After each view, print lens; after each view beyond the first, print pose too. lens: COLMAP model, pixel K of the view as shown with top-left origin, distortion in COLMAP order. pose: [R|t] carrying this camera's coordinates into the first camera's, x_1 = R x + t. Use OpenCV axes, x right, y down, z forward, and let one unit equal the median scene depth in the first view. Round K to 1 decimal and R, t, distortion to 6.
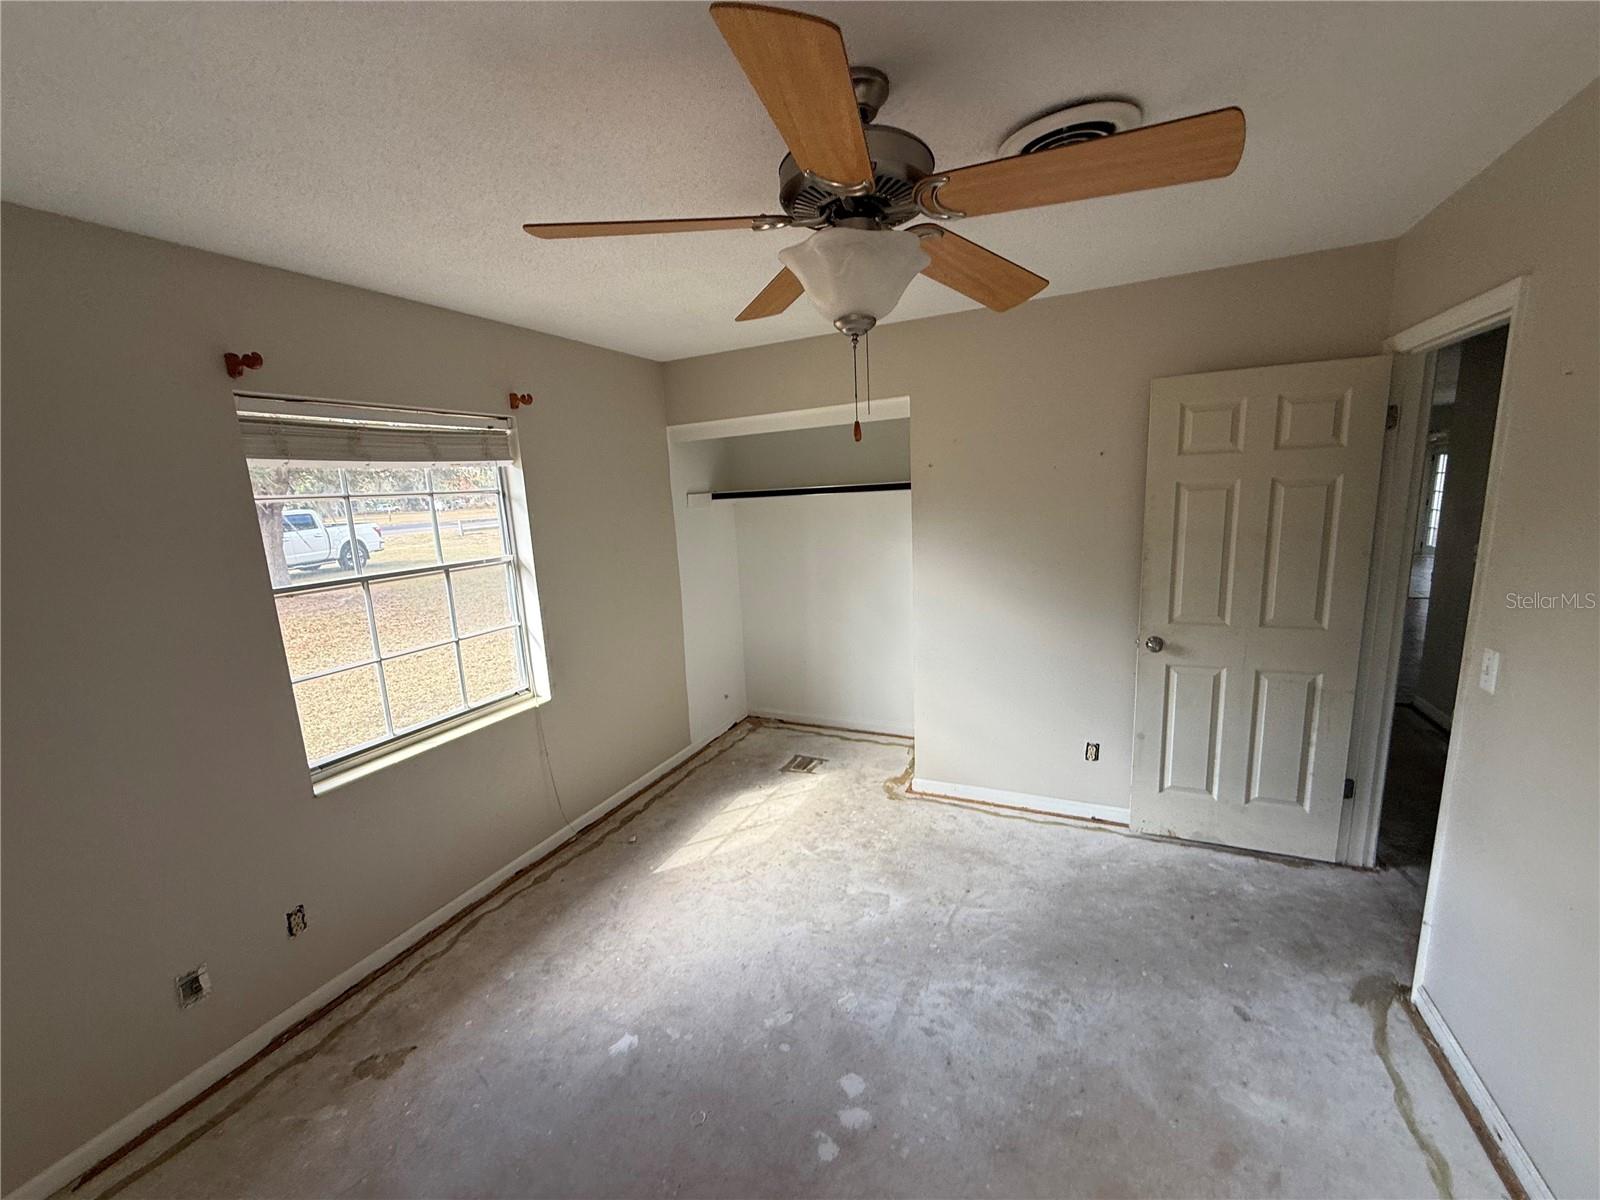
lens RADIAL K [[635.0, 0, 794.6], [0, 635.0, 601.4], [0, 0, 1]] dist [0.000831, -0.000422]
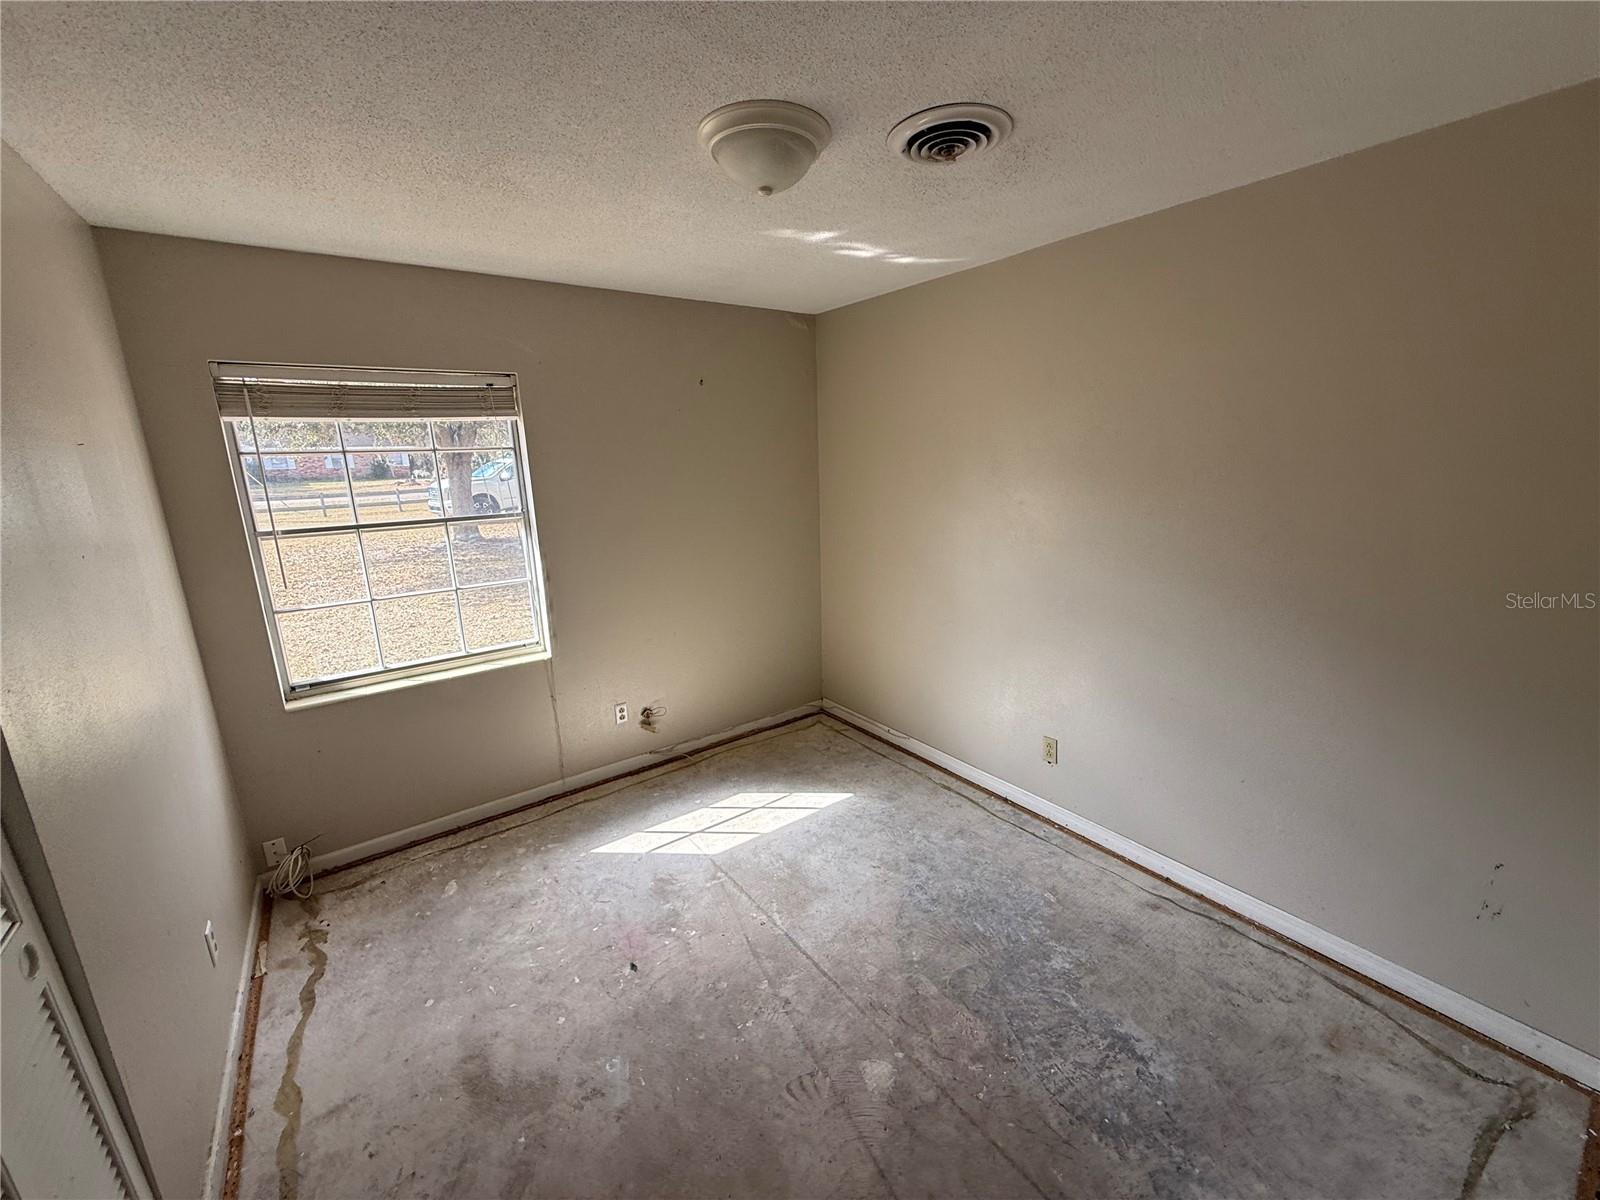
lens RADIAL K [[635.0, 0, 794.6], [0, 635.0, 601.4], [0, 0, 1]] dist [0.000831, -0.000422]
pose [[0.890259, 0.139890, -0.433439, 0.531273], [-0.105552, 0.989124, 0.102437, -0.106497], [0.443055, -0.045446, 0.895342, 0.356015]]
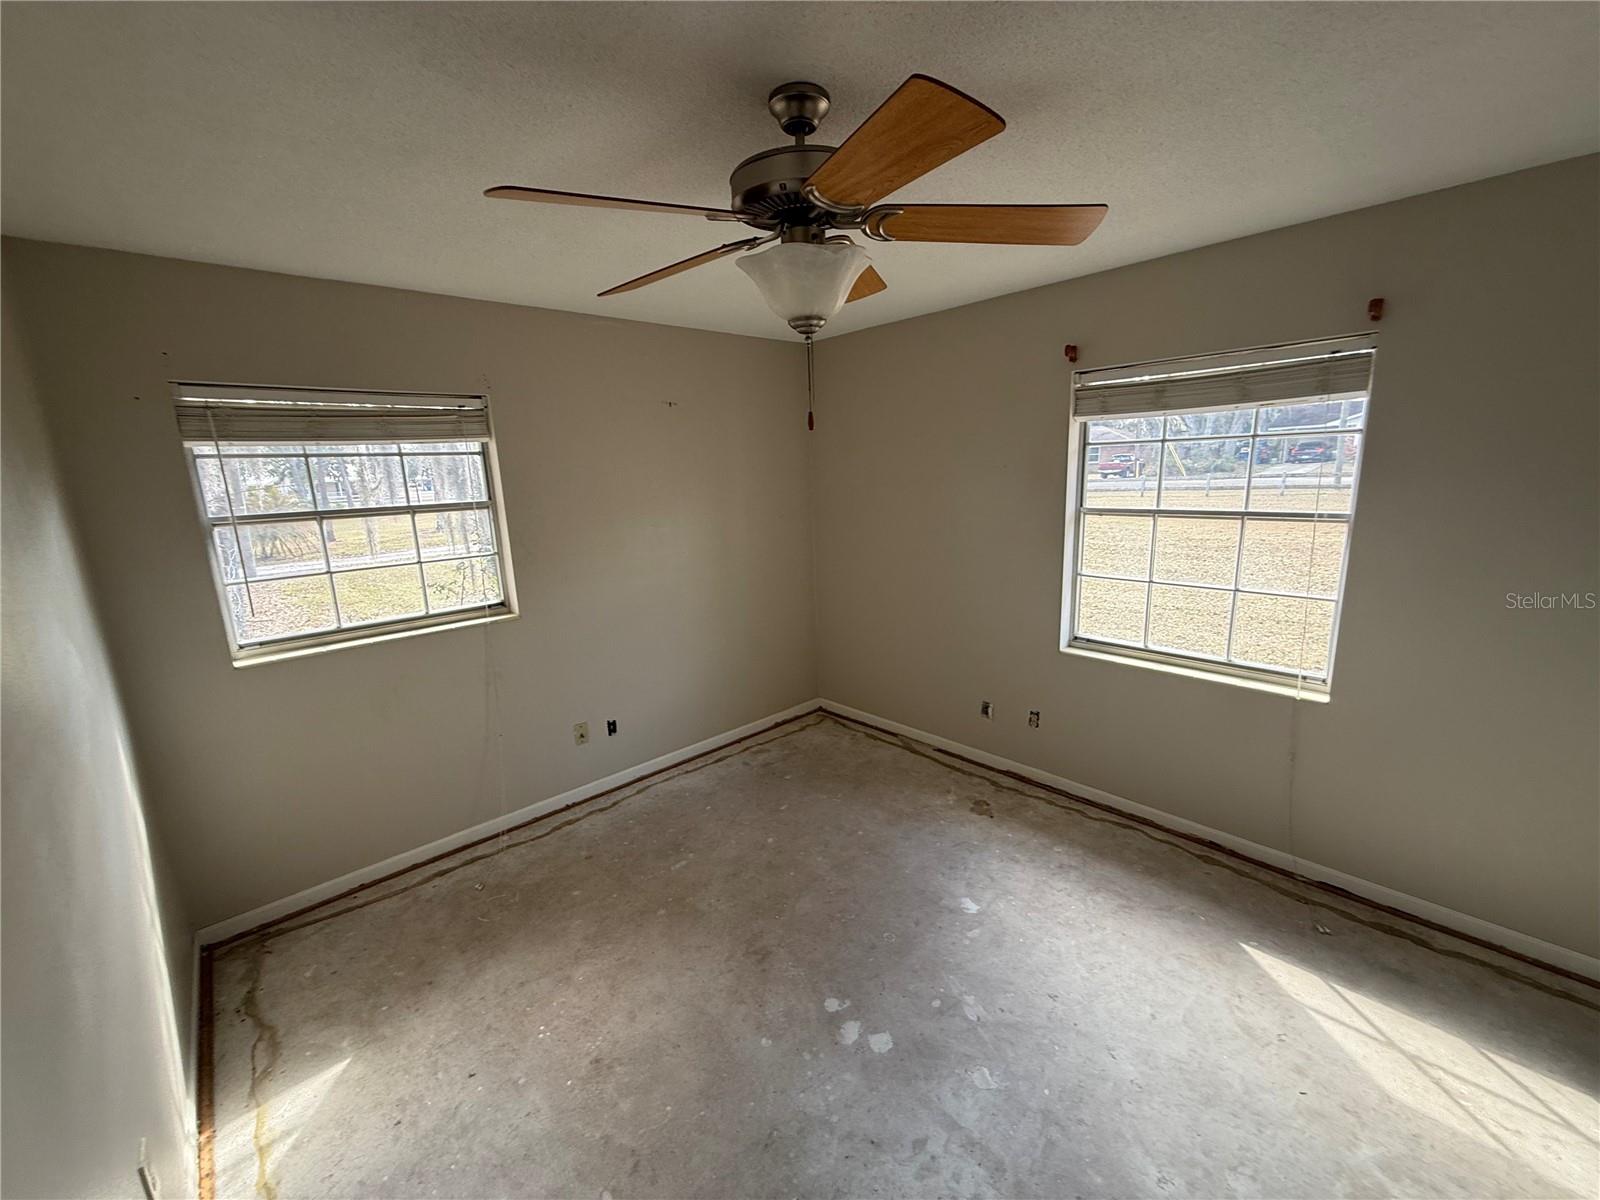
lens RADIAL K [[635.0, 0, 794.6], [0, 635.0, 601.4], [0, 0, 1]] dist [0.000831, -0.000422]
pose [[-0.372353, 0.258851, -0.891263, 0.709034], [-0.103932, 0.942648, 0.317196, -0.193433], [0.922253, 0.210740, -0.324095, 0.841088]]
